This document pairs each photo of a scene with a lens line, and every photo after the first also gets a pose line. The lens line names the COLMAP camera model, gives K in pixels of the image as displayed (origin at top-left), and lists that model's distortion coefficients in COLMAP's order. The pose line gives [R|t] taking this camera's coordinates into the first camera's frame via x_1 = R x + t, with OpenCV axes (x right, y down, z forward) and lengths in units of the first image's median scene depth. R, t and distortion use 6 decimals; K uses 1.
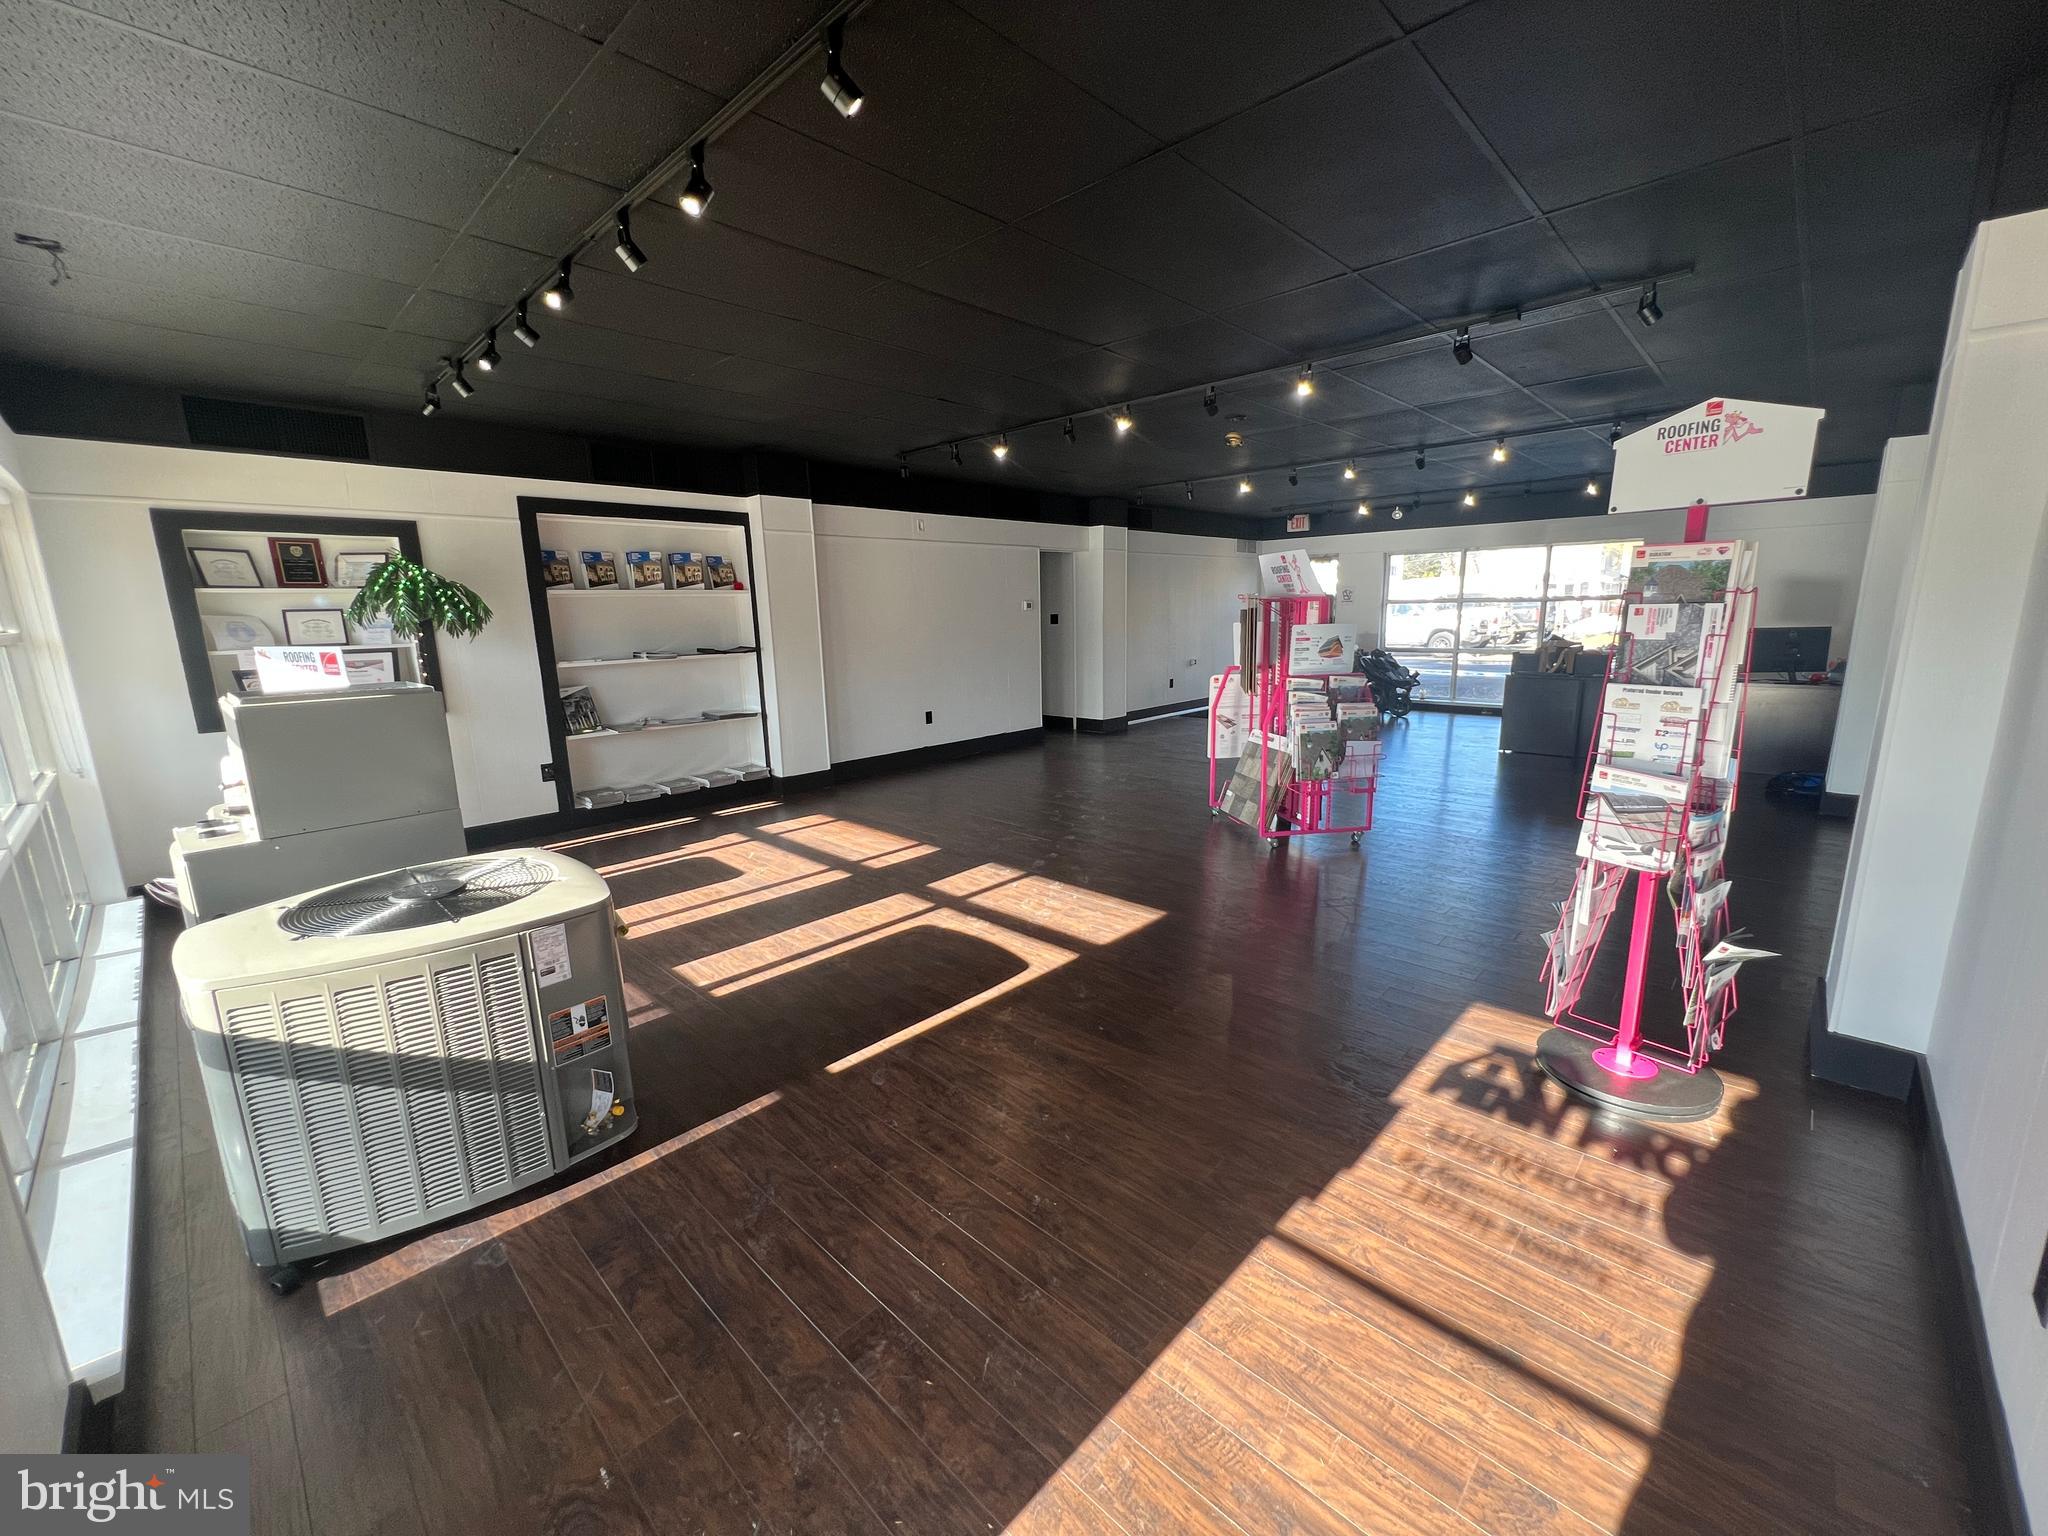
lens RADIAL K [[815.2, 0, 1029.5], [0, 815.2, 768.9], [0, 0, 1]] dist [0.000545, 0.000265]
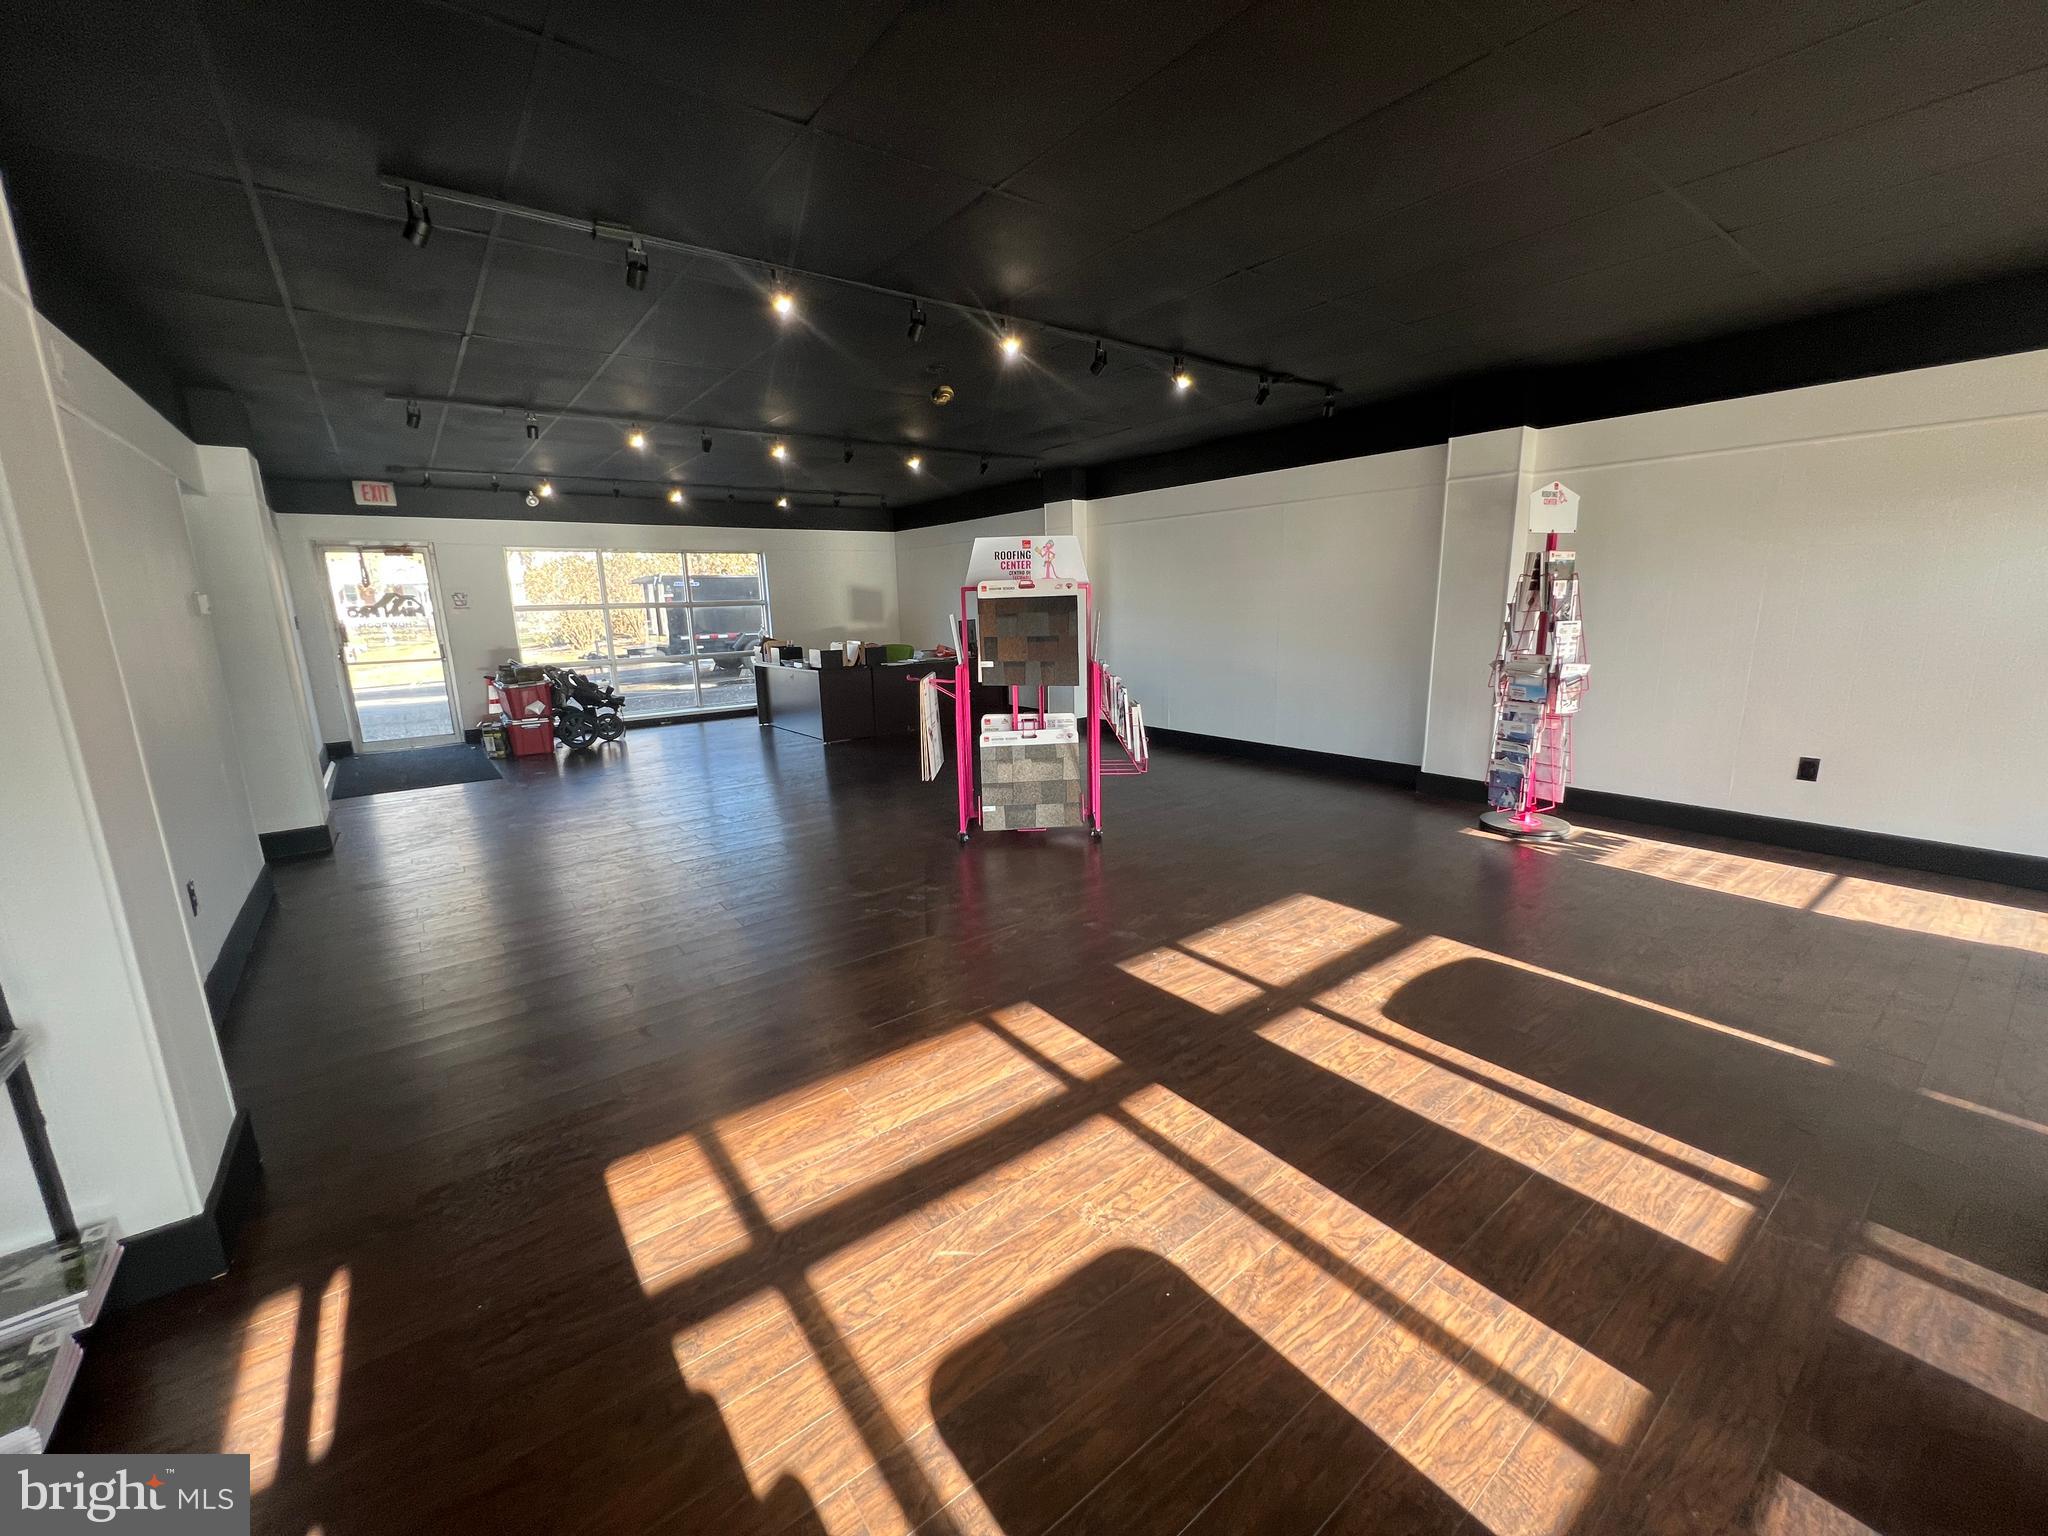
lens RADIAL K [[815.2, 0, 1031.7], [0, 815.2, 778.5], [0, 0, 1]] dist [0.000545, 0.000265]
pose [[0.151482, -0.193548, 0.969326, -0.685259], [0.210672, 0.964432, 0.159648, -0.155949], [-0.965749, 0.180026, 0.186870, 0.924580]]
